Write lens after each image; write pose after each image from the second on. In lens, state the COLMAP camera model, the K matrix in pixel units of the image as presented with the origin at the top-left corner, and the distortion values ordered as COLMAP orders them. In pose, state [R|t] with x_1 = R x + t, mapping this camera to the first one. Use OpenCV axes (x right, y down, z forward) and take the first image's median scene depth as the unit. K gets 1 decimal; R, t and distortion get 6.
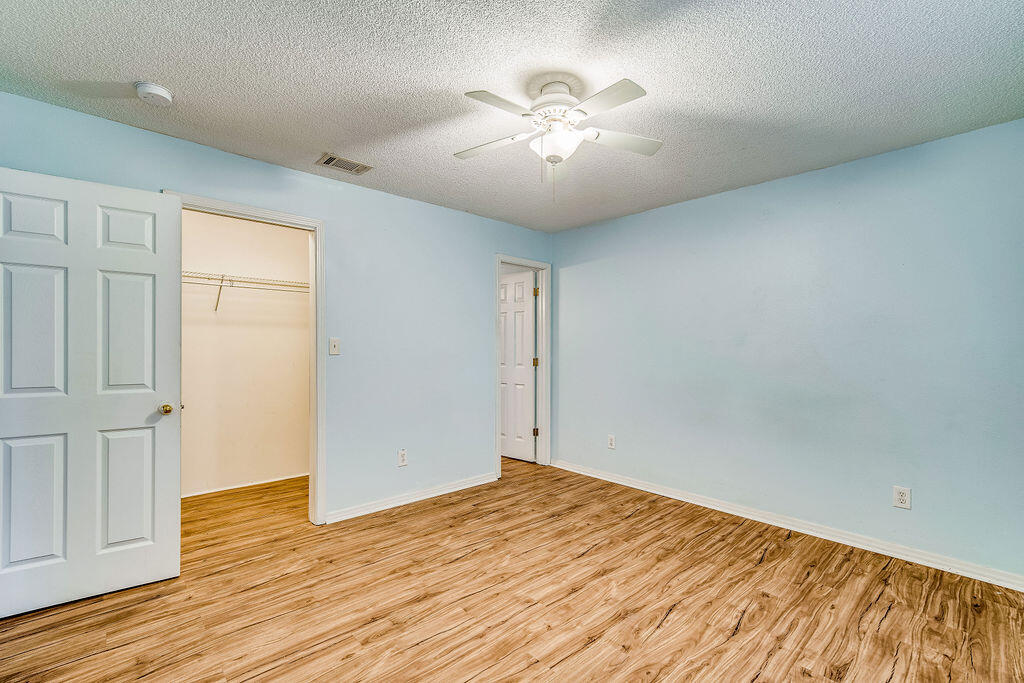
lens RADIAL K [[447.7, 0, 511.6], [0, 447.7, 346.2], [0, 0, 1]] dist [0.000103, 0.004909]
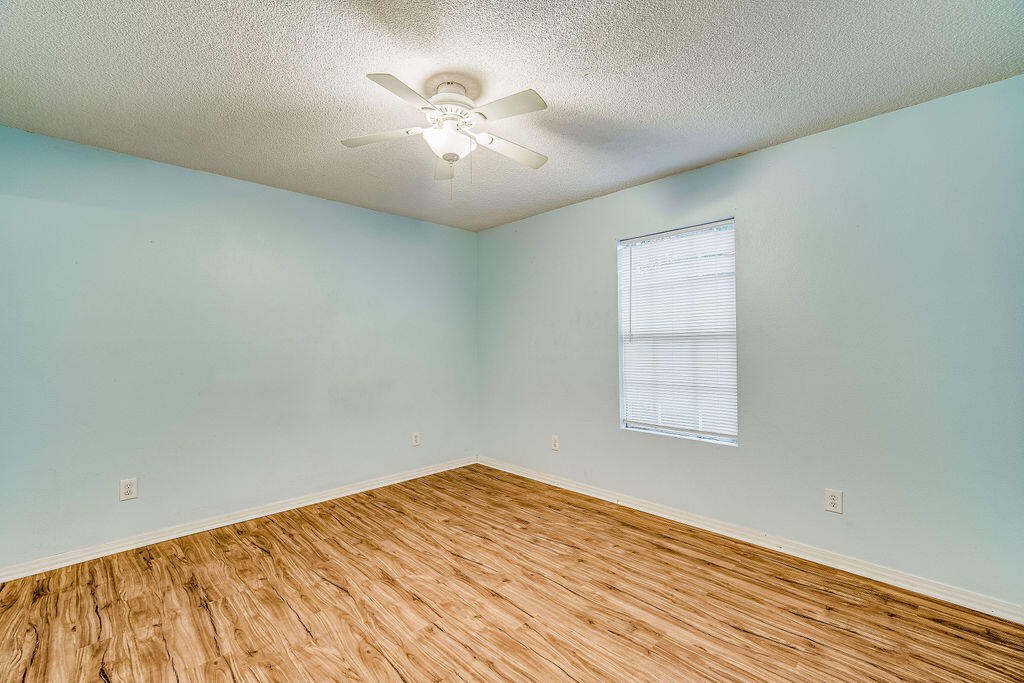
lens RADIAL K [[443.9, 0, 512.0], [0, 443.9, 341.5], [0, 0, 1]] dist [-0.000509, 0.004876]
pose [[-0.024025, -0.000113, 0.999711, -0.751686], [0.002610, 0.999997, 0.000176, -0.005815], [-0.999708, 0.002614, -0.024024, 0.752116]]
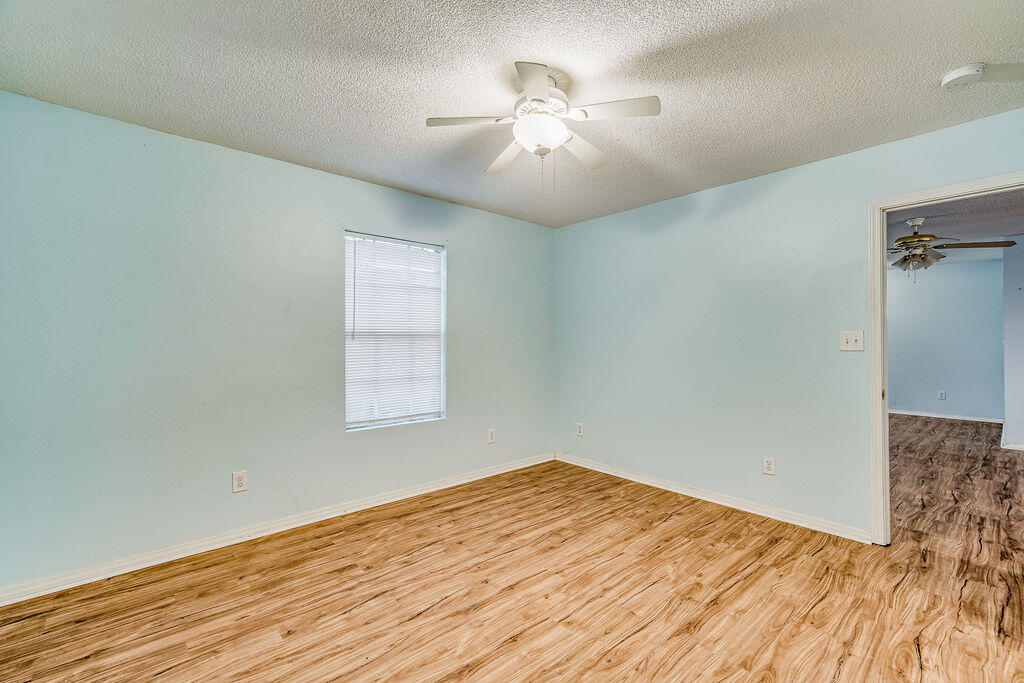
lens RADIAL K [[447.7, 0, 511.6], [0, 447.7, 346.2], [0, 0, 1]] dist [0.000103, 0.004909]
pose [[-0.999833, -0.003183, 0.018017, 0.120723], [-0.003043, 0.999965, 0.007810, 0.005165], [-0.018042, 0.007753, -0.999807, 1.667931]]
